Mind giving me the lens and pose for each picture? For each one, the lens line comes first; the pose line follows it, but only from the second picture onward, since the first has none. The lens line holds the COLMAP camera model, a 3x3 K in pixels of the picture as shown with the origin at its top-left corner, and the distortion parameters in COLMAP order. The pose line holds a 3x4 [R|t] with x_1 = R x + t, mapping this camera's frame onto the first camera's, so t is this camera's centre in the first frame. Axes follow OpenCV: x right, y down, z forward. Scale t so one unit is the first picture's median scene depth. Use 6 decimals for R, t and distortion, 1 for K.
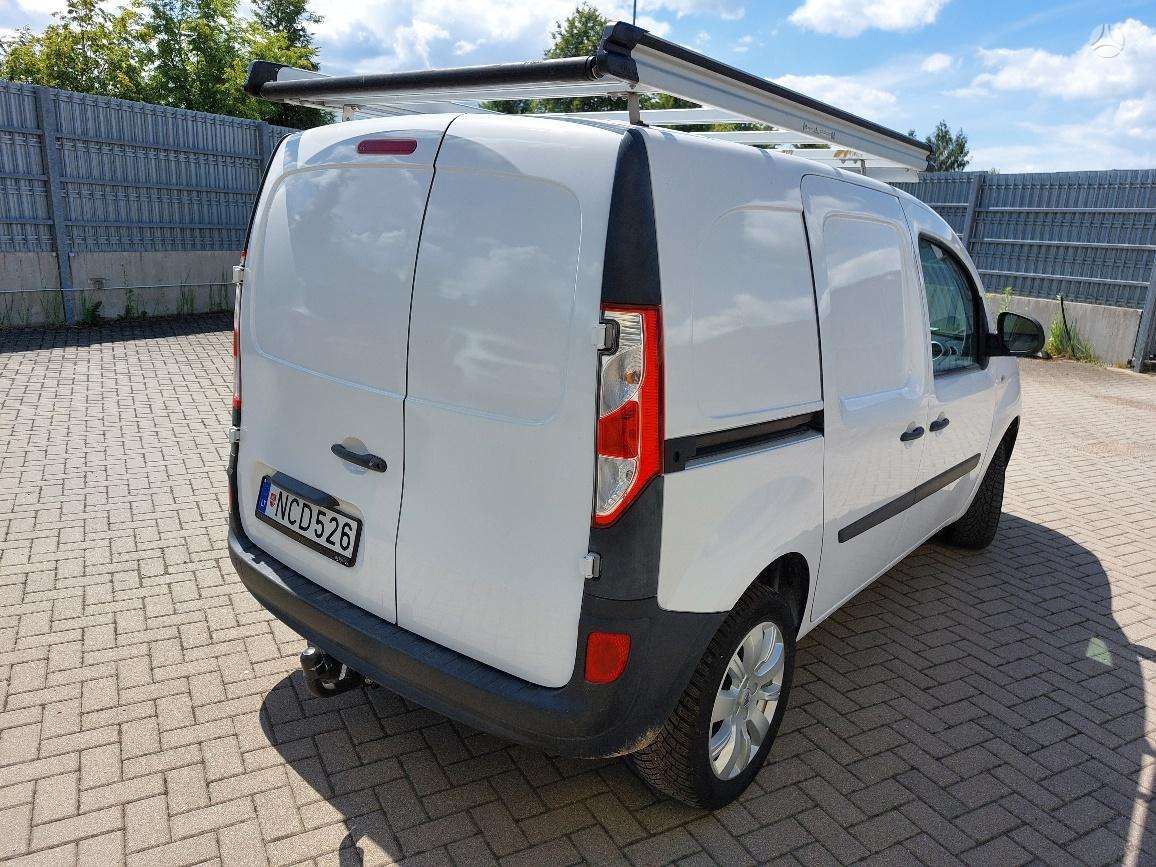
lens RADIAL K [[860.6, 0, 586.6], [0, 860.6, 435.5], [0, 0, 1]] dist [0.033555, -0.021726]
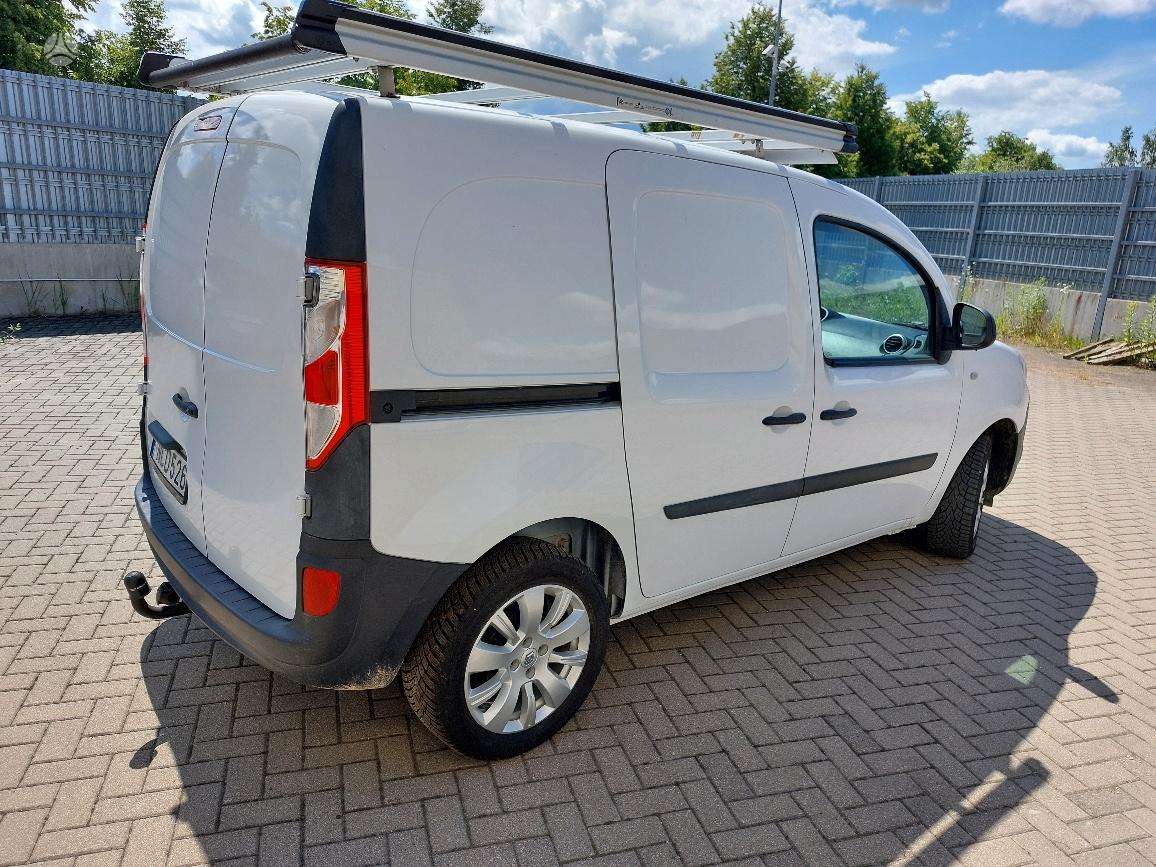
lens RADIAL K [[860.6, 0, 588.6], [0, 860.6, 441.3], [0, 0, 1]] dist [0.033555, -0.021726]
pose [[0.980323, 0.052738, -0.190224, 0.323468], [-0.052615, 0.998599, 0.005702, 0.027242], [0.190259, 0.004419, 0.981724, 0.002147]]
